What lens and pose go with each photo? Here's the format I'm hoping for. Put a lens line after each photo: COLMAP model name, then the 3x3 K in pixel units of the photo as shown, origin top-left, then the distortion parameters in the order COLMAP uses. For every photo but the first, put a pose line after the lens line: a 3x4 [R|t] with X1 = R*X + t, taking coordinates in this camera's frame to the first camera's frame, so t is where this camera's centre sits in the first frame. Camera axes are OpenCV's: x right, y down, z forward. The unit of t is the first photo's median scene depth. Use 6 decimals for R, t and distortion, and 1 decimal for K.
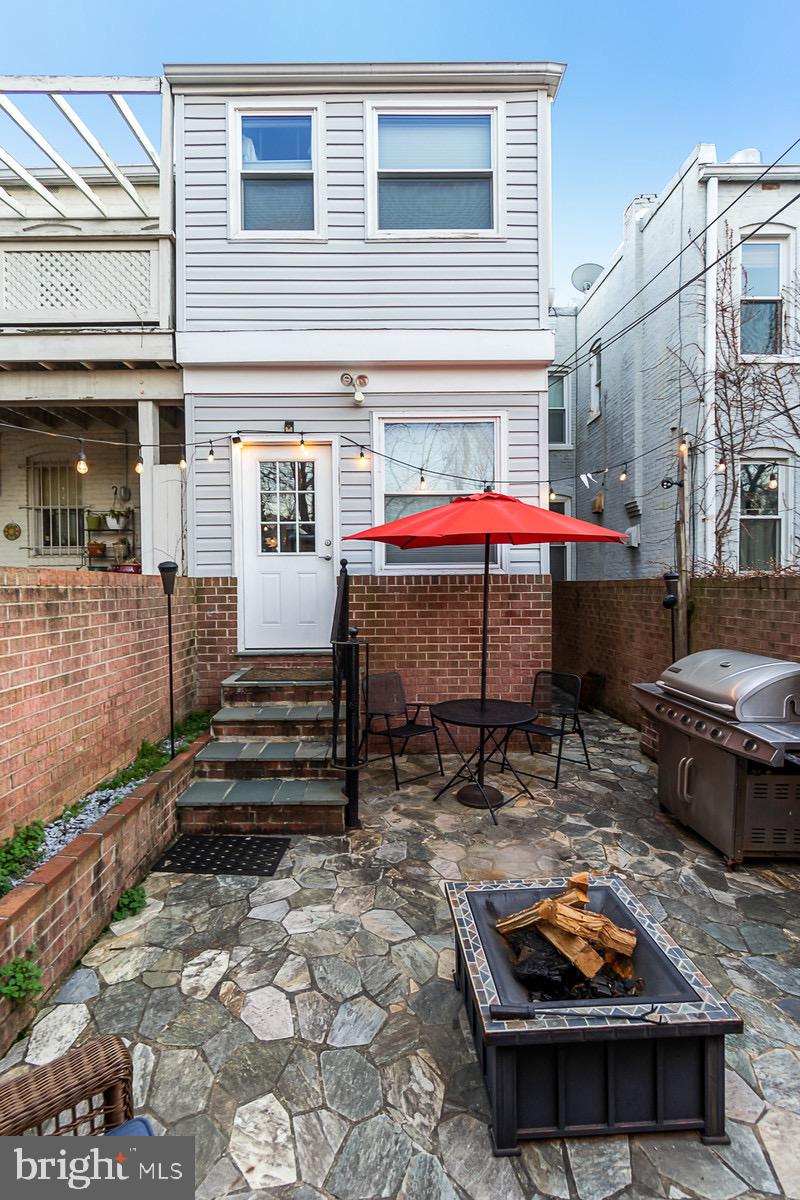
lens RADIAL K [[519.5, 0, 397.2], [0, 519.5, 592.2], [0, 0, 1]] dist [0.004954, 0.000659]
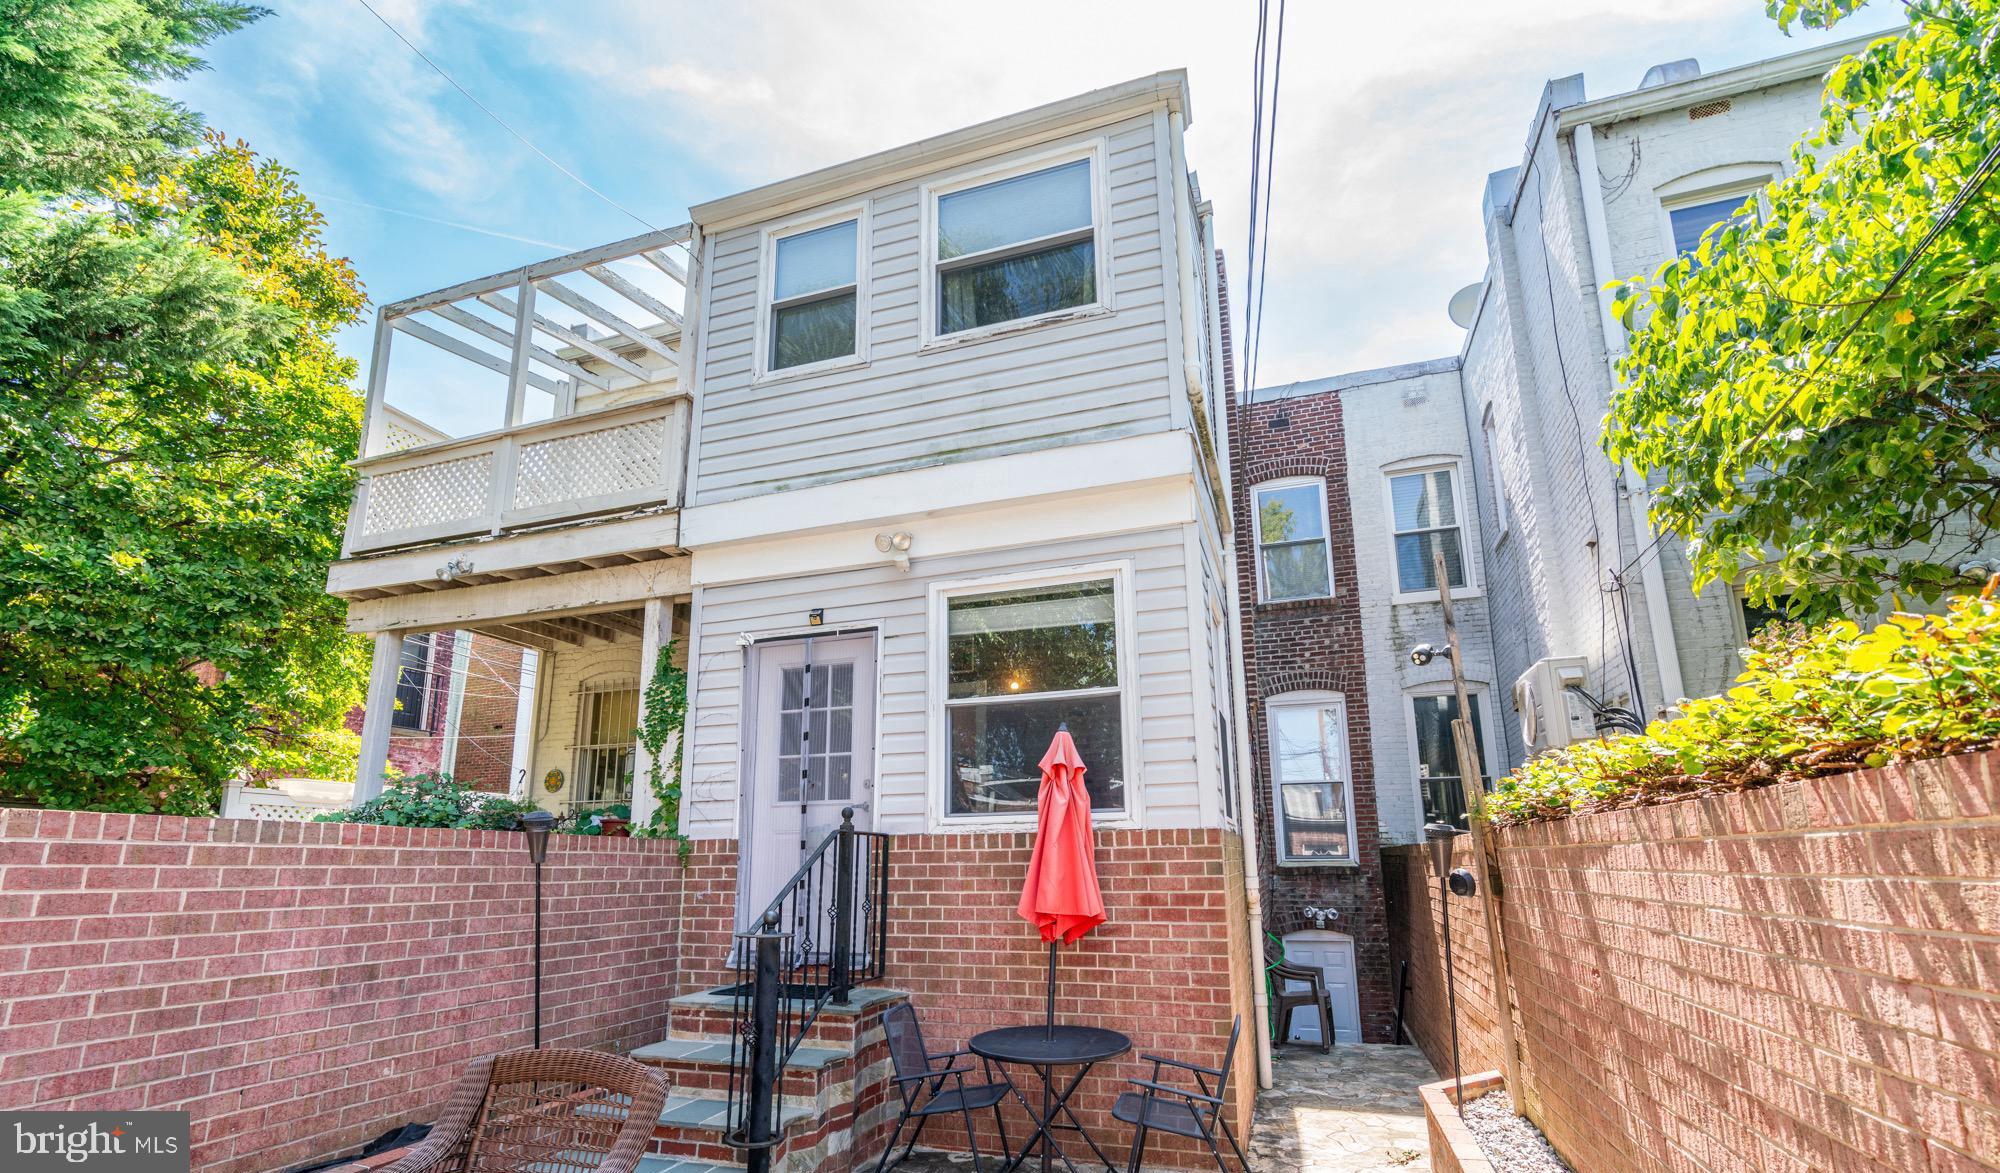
lens RADIAL K [[913.0, 0, 995.4], [0, 913.0, 670.6], [0, 0, 1]] dist [-0.008042, 0.000286]
pose [[0.943674, -0.070616, -0.323253, 0.400055], [-0.000800, 0.976471, -0.215649, 0.012217], [0.330875, 0.203761, 0.921414, -0.018610]]
